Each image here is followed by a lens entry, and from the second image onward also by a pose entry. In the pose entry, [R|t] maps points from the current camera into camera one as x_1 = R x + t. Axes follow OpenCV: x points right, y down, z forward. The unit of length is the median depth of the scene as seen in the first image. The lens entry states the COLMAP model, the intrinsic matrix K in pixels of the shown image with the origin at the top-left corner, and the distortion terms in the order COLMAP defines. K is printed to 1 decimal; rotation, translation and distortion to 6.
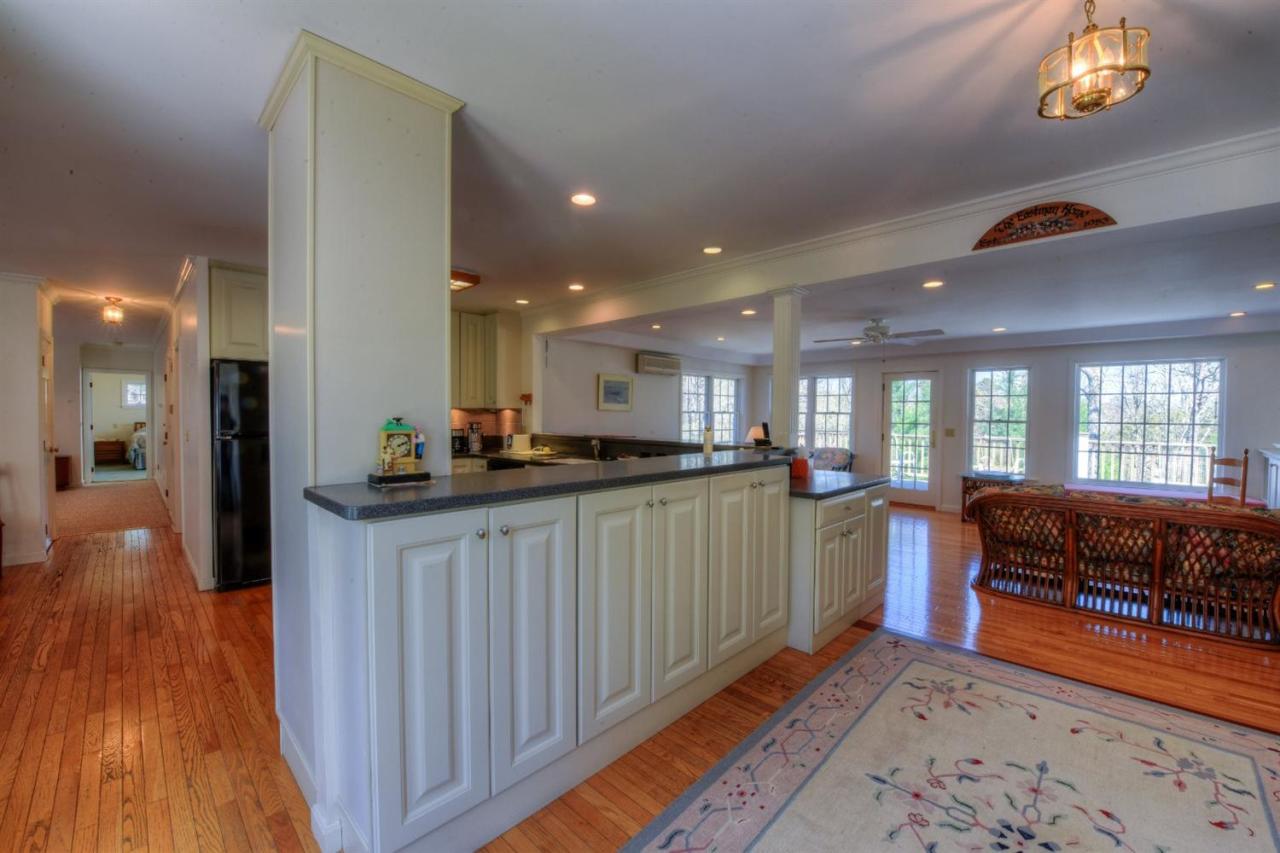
lens RADIAL K [[506.9, 0, 639.1], [0, 506.9, 422.8], [0, 0, 1]] dist [0.001257, 0.000155]
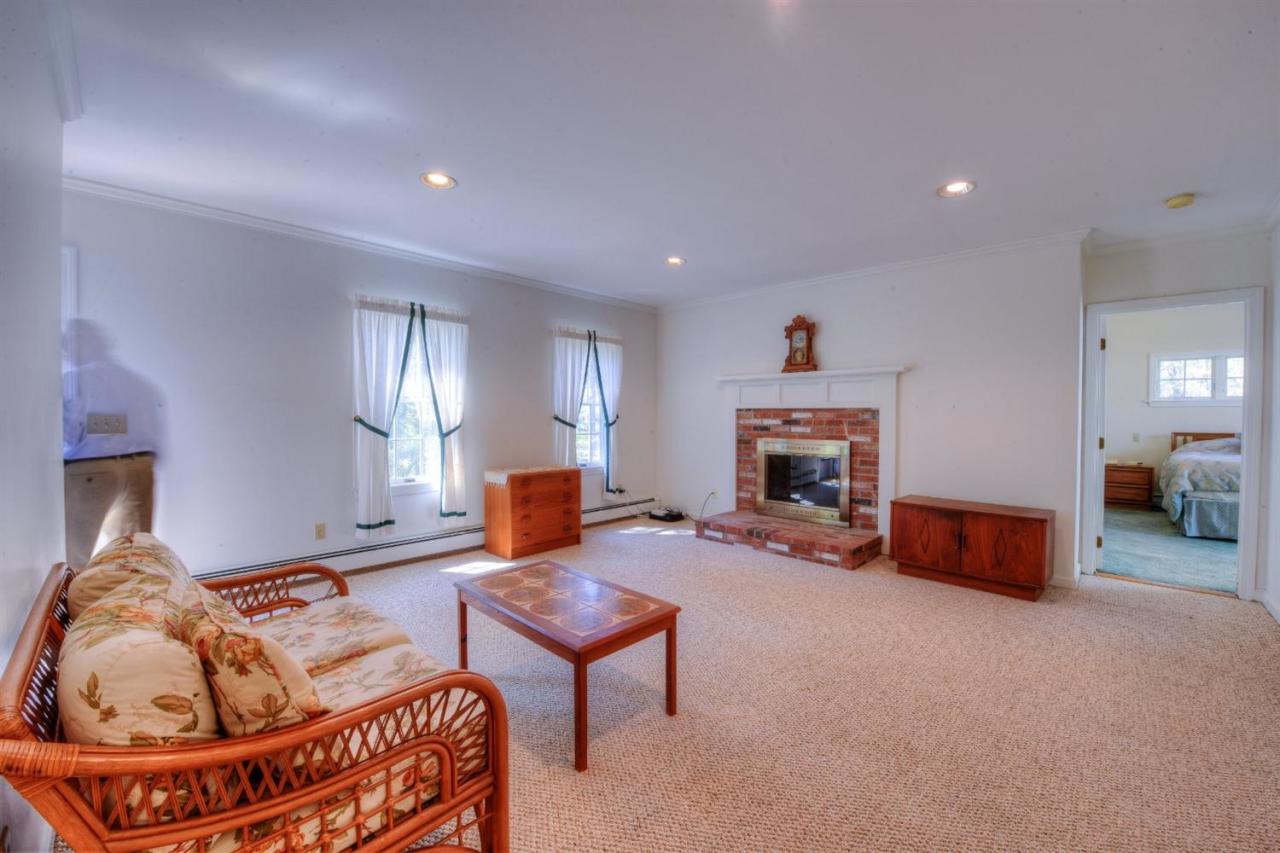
lens RADIAL K [[506.9, 0, 642.8], [0, 506.9, 422.7], [0, 0, 1]] dist [0.001257, 0.000155]
pose [[0.020298, 0.005115, -0.999781, -0.518893], [-0.027311, 0.999617, 0.004559, 0.001572], [0.999421, 0.027212, 0.020429, 0.477899]]
